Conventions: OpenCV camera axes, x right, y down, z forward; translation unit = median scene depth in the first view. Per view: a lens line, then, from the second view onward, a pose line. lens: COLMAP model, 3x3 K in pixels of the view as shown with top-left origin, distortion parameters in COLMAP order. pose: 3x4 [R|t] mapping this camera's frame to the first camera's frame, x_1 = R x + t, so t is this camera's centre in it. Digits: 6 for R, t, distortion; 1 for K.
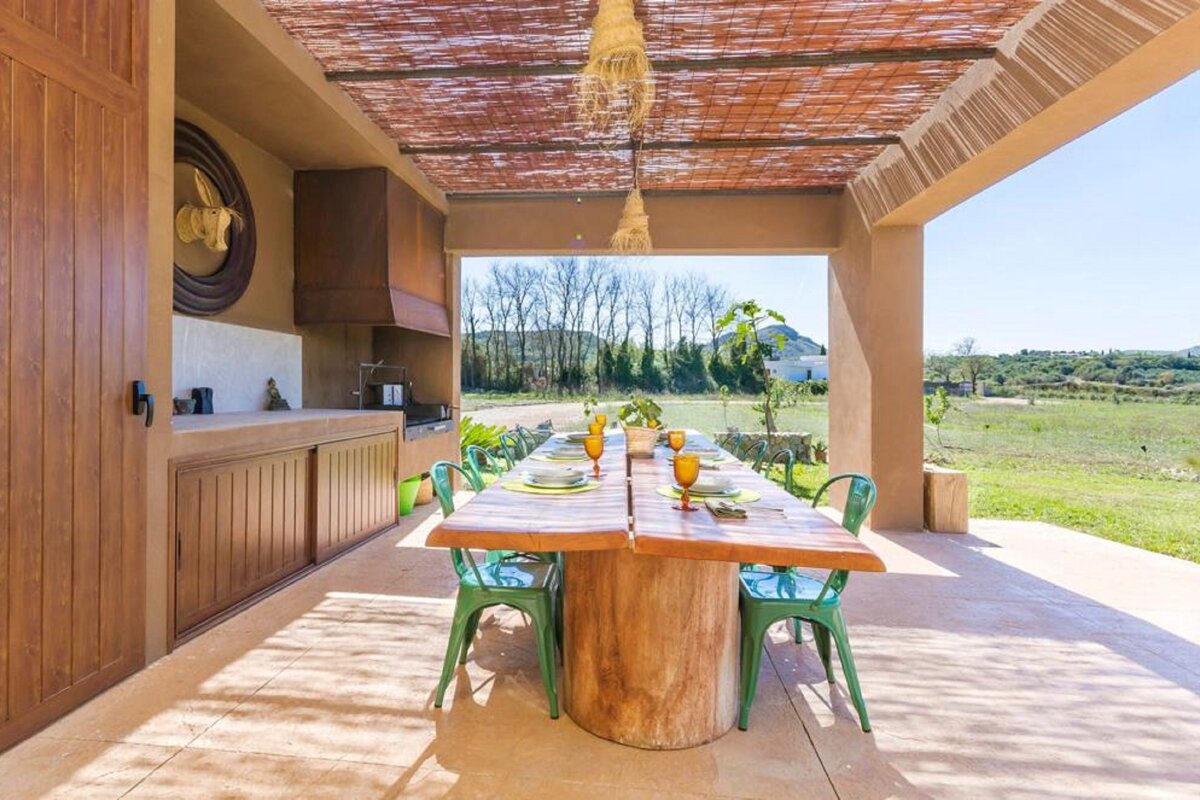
lens RADIAL K [[611.8, 0, 596.2], [0, 611.8, 379.6], [0, 0, 1]] dist [0.000091, -0.000023]
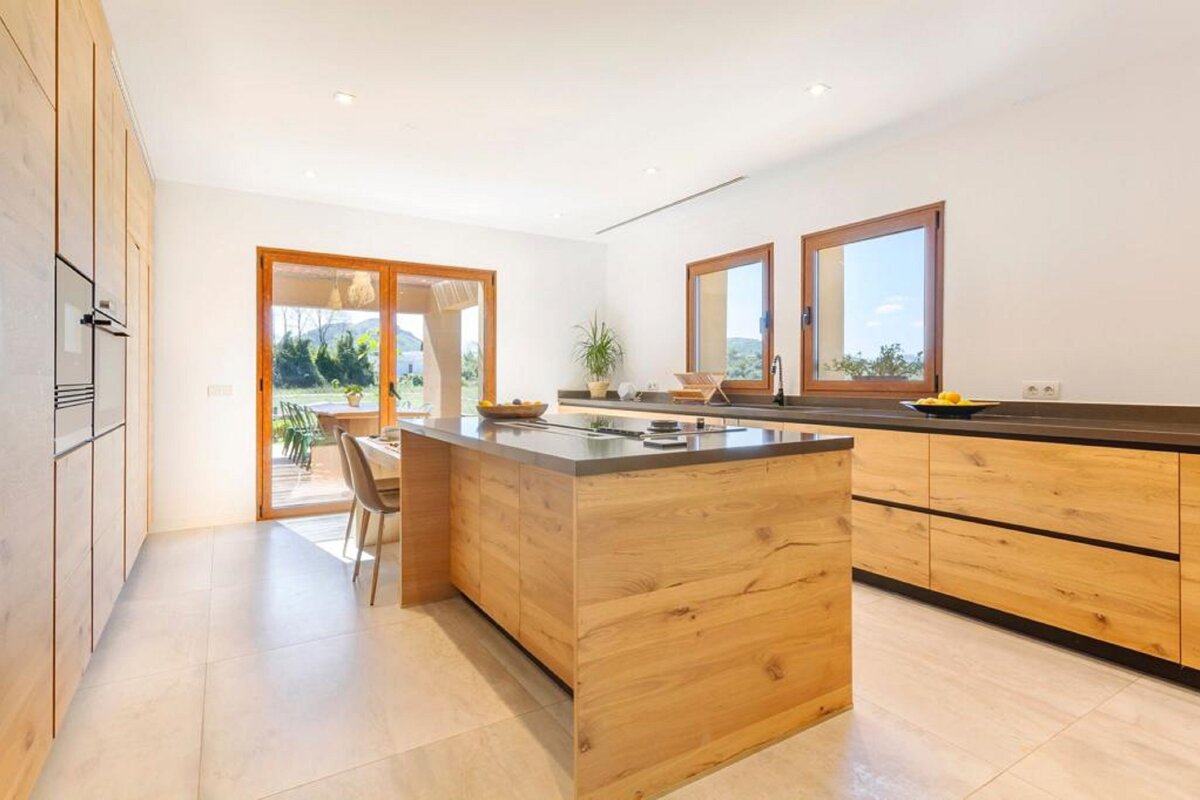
lens RADIAL K [[611.8, 0, 596.2], [0, 611.8, 379.6], [0, 0, 1]] dist [0.000091, -0.000023]
pose [[0.808006, -0.009264, 0.589102, -0.058258], [0.002227, 0.999917, 0.012671, -0.002408], [-0.589170, -0.008927, 0.807960, -0.162232]]
